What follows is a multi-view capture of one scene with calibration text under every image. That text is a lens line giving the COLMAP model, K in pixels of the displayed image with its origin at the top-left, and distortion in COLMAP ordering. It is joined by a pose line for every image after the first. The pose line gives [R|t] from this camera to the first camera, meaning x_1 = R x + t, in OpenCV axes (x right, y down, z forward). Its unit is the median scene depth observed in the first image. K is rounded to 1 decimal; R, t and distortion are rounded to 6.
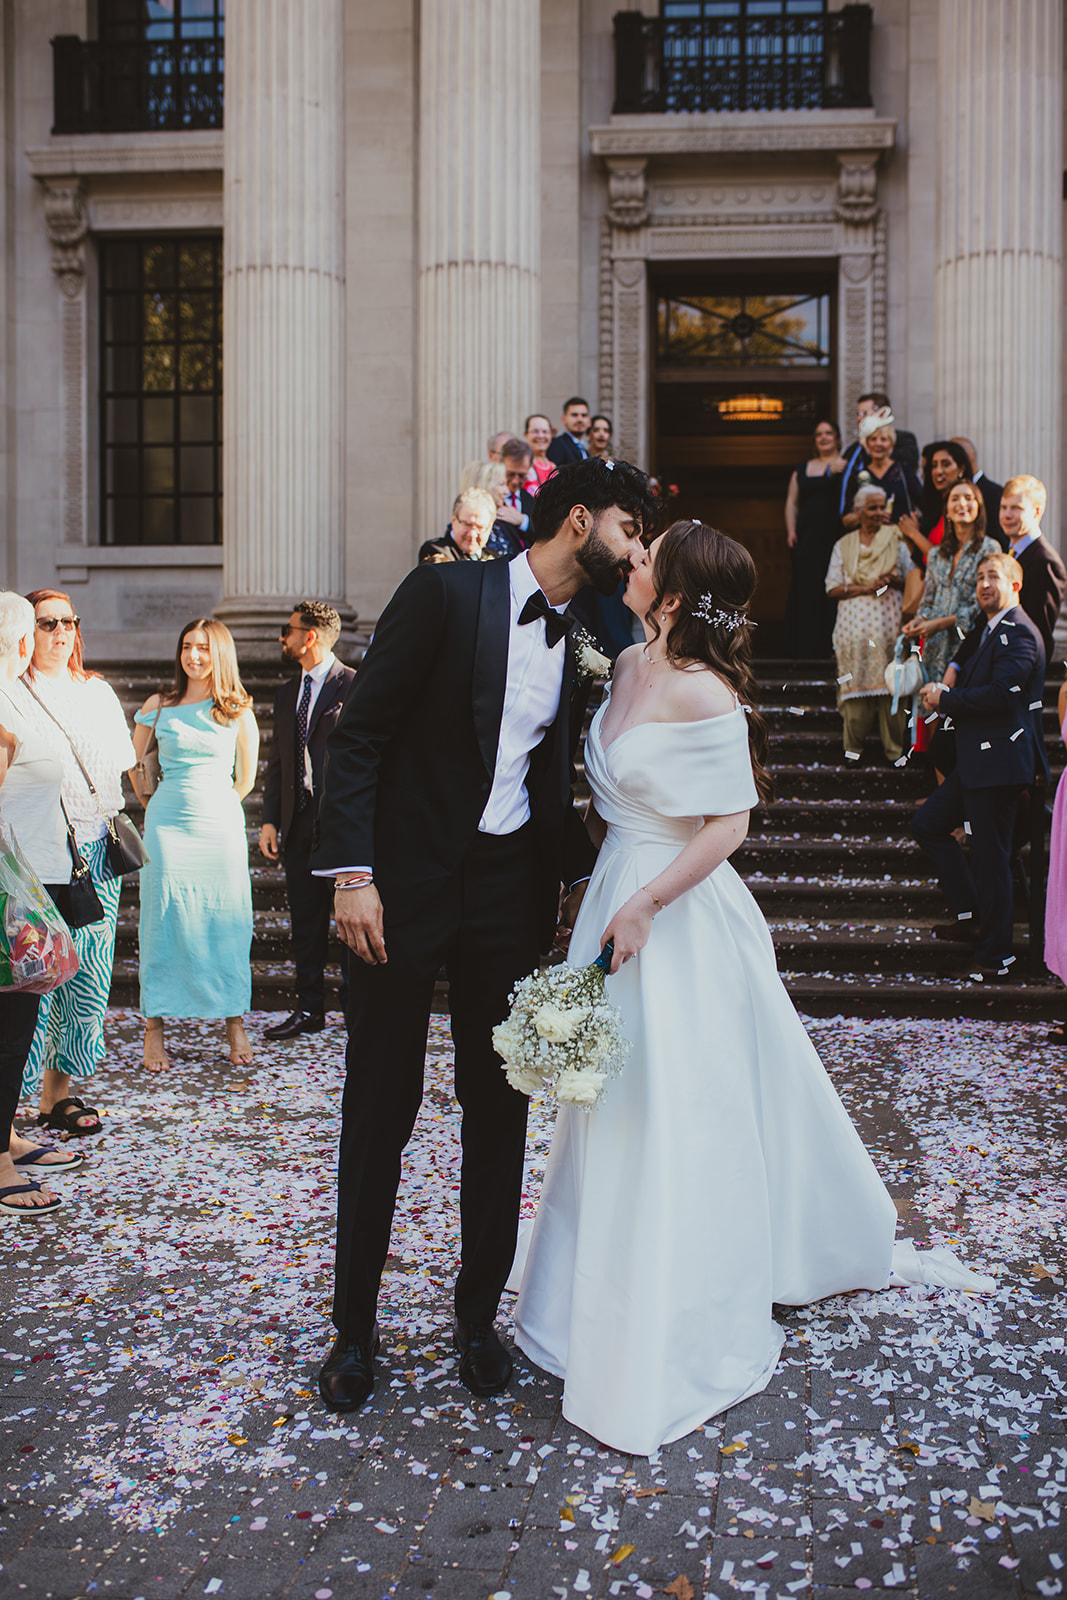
lens RADIAL K [[1583.9, 0, 531.0], [0, 1583.9, 669.0], [0, 0, 1]] dist [-0.064474, 0.126458]
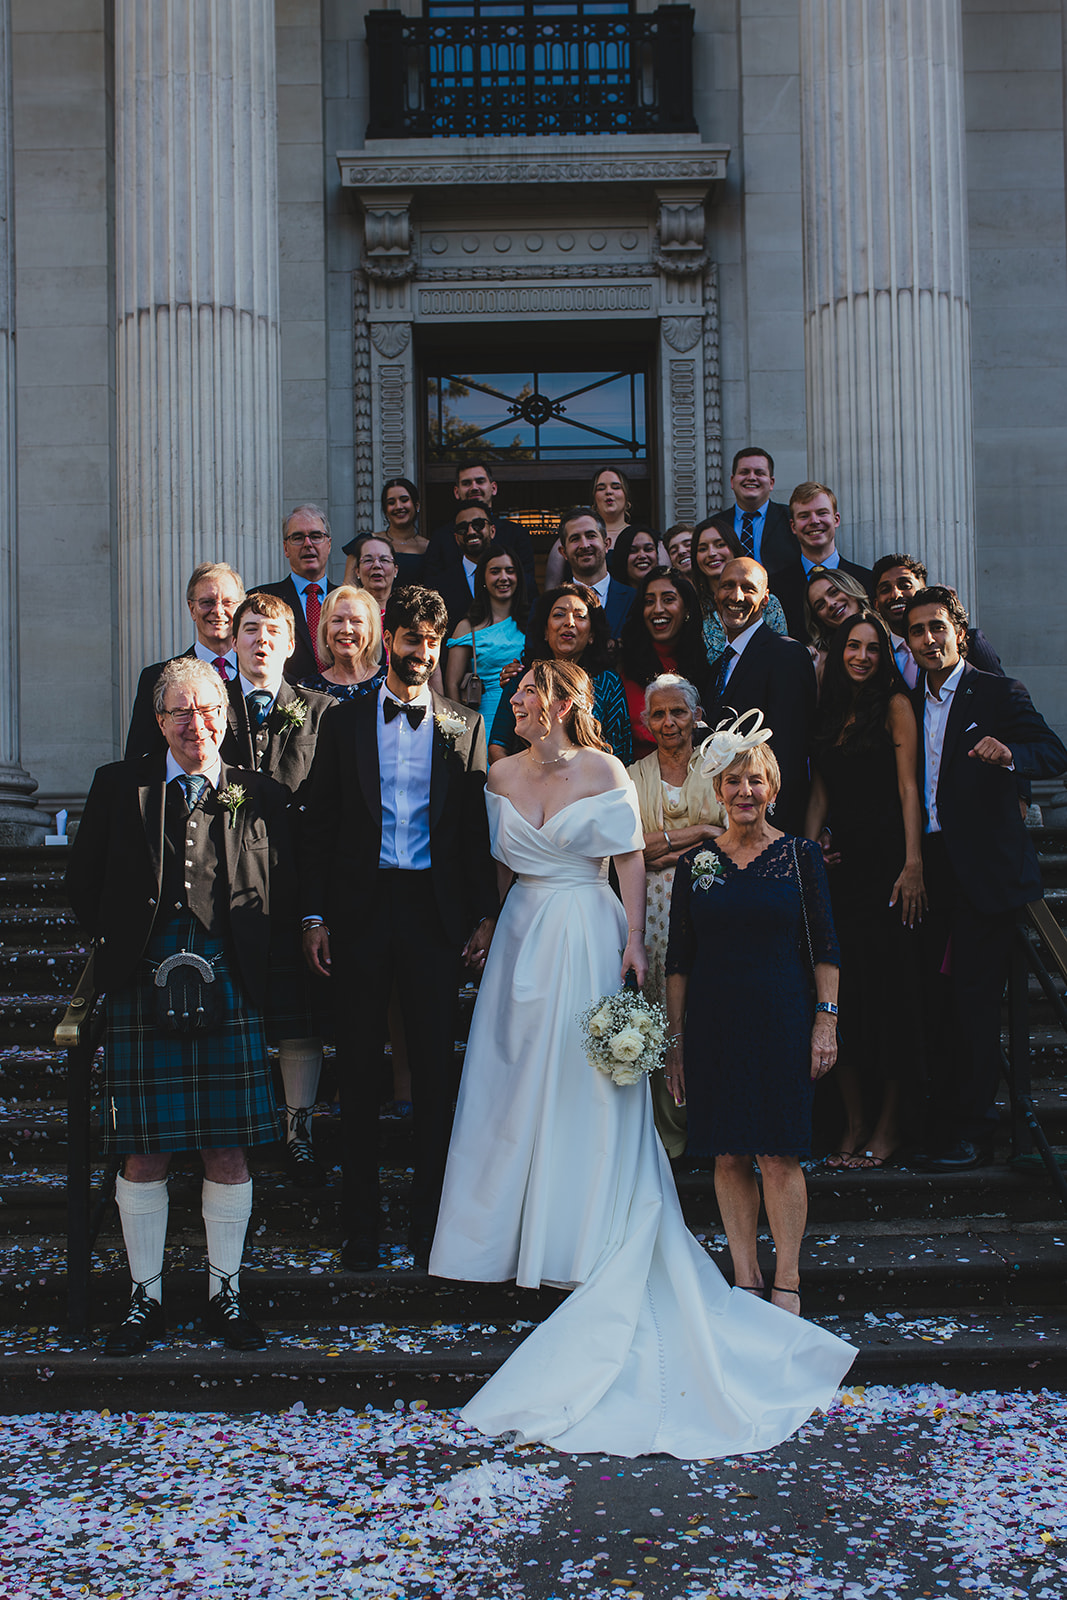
lens RADIAL K [[1822.3, 0, 502.5], [0, 1822.3, 795.1], [0, 0, 1]] dist [-0.072546, 0.068789]
pose [[0.990849, -0.018871, 0.133651, -0.007483], [0.022589, 0.999397, -0.026363, -0.002274], [-0.133073, 0.029141, 0.990678, 0.119400]]
